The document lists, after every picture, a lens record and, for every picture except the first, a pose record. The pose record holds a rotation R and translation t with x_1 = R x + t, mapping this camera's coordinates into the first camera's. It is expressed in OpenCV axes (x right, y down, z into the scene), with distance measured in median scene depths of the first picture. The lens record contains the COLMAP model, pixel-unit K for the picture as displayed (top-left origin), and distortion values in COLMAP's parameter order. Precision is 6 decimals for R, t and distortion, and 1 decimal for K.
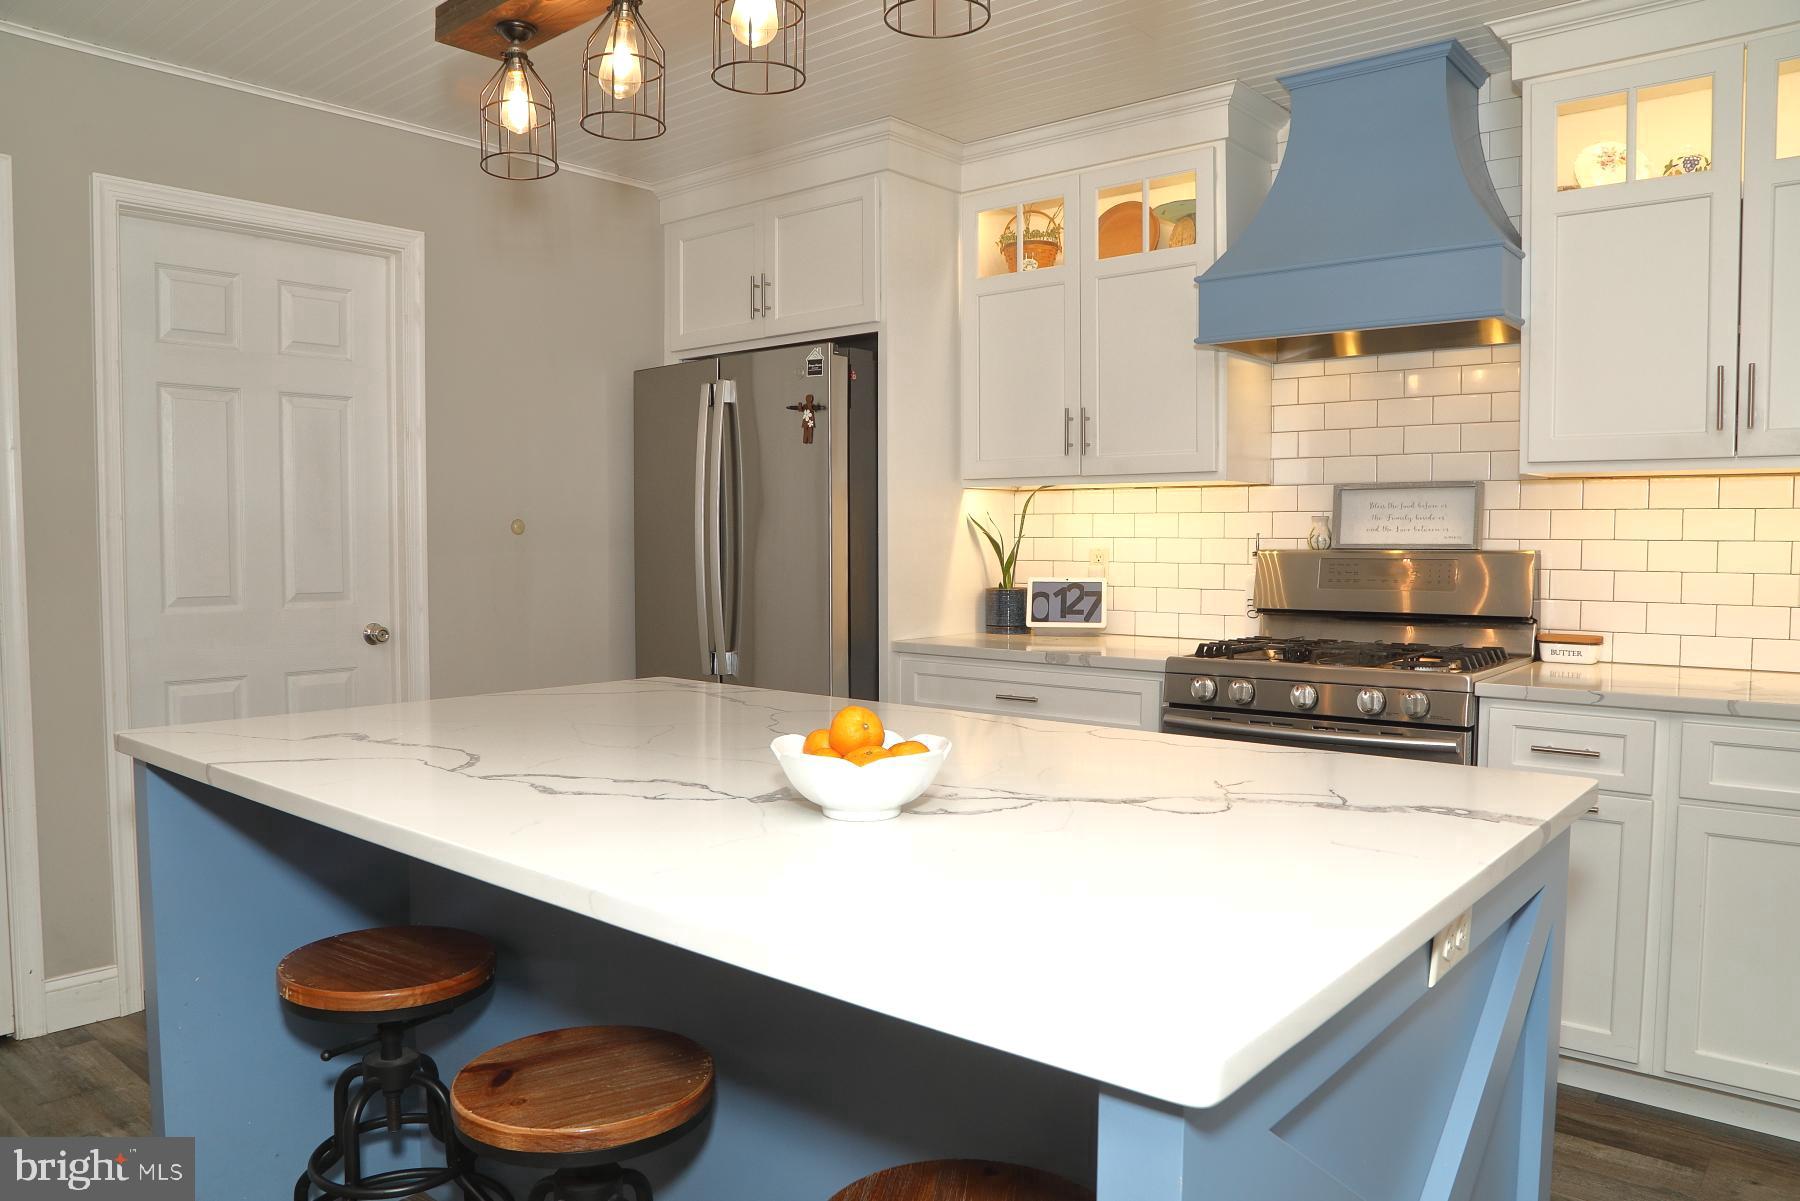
lens RADIAL K [[1261.0, 0, 893.3], [0, 1261.0, 608.4], [0, 0, 1]] dist [-0.125089, 0.077124]
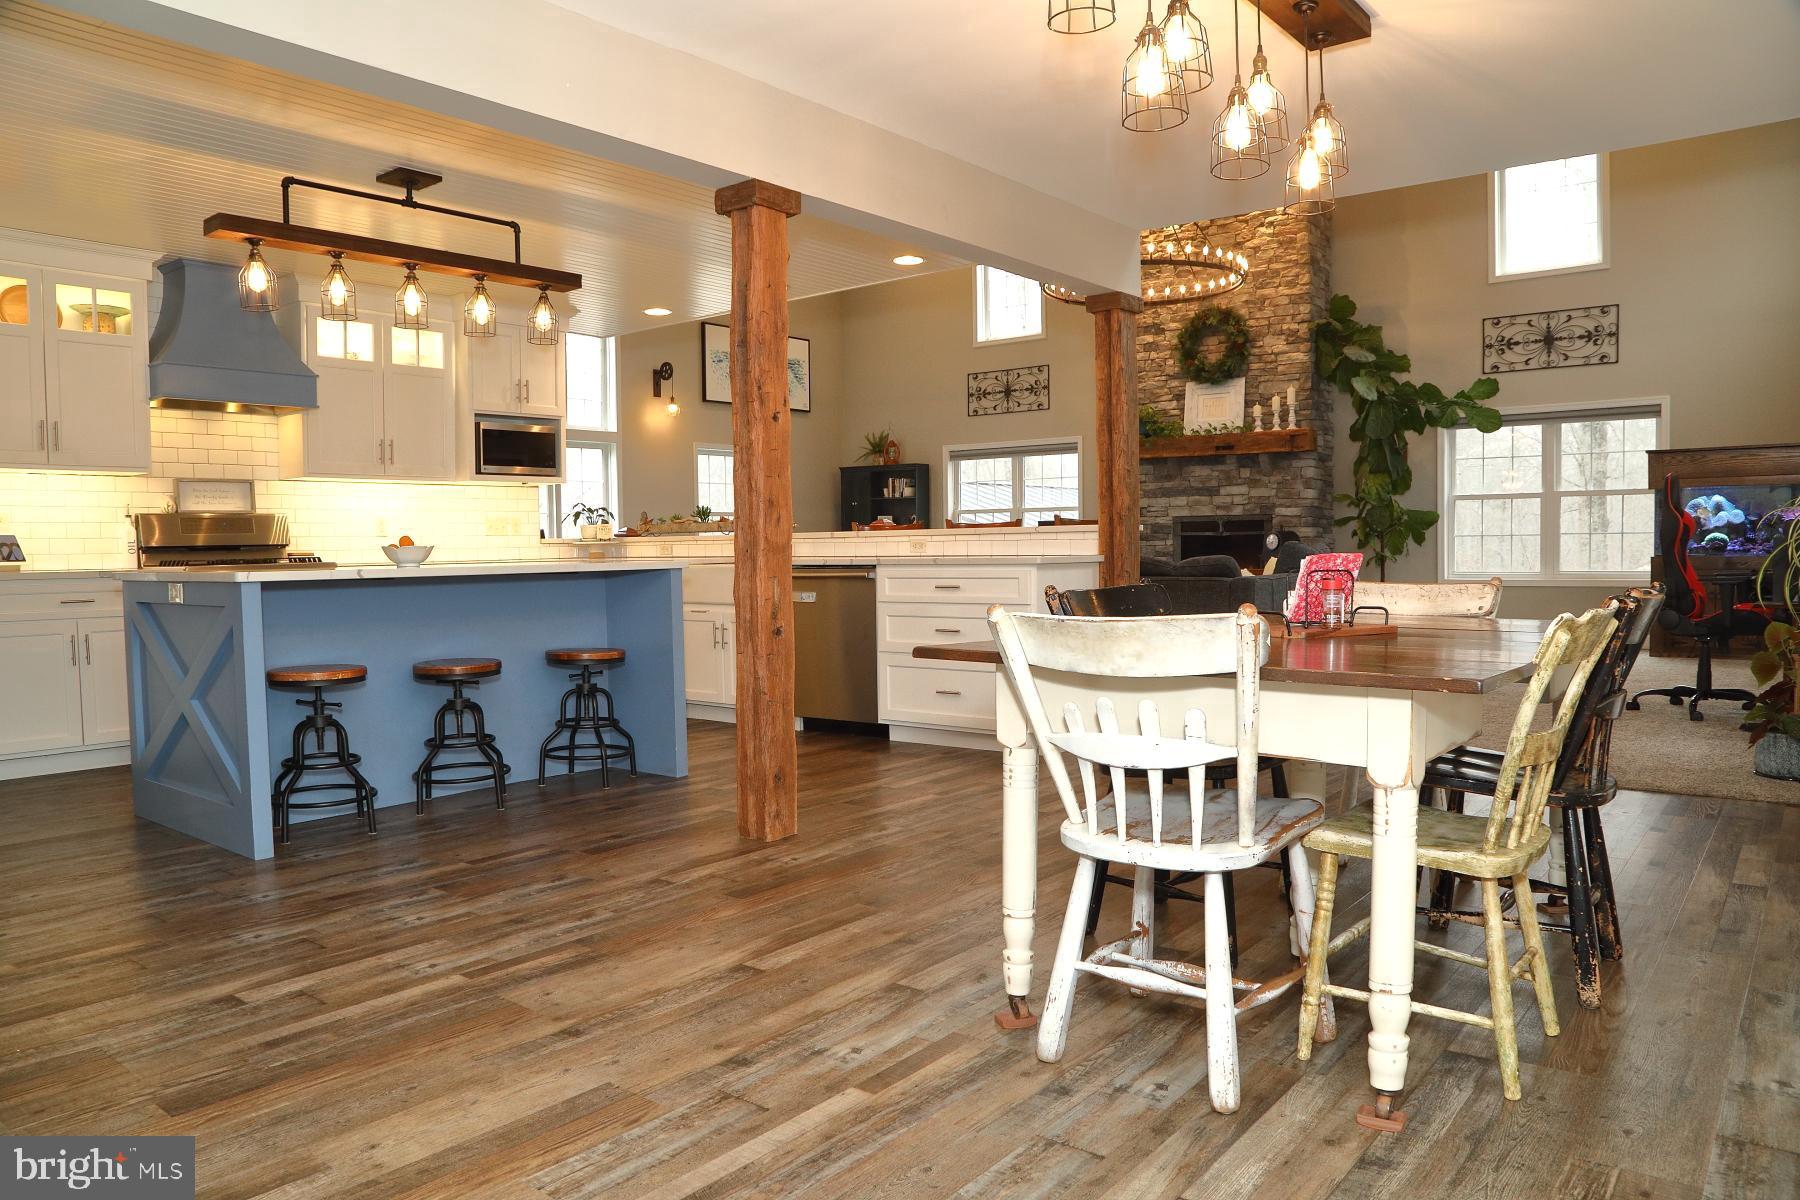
lens RADIAL K [[1227.9, 0, 890.6], [0, 1227.9, 610.8], [0, 0, 1]] dist [-0.127745, 0.072013]
pose [[-0.023986, -0.049802, 0.998471, -1.450997], [0.072830, 0.996017, 0.051429, 0.084211], [-0.997056, 0.073952, -0.020264, 0.001363]]
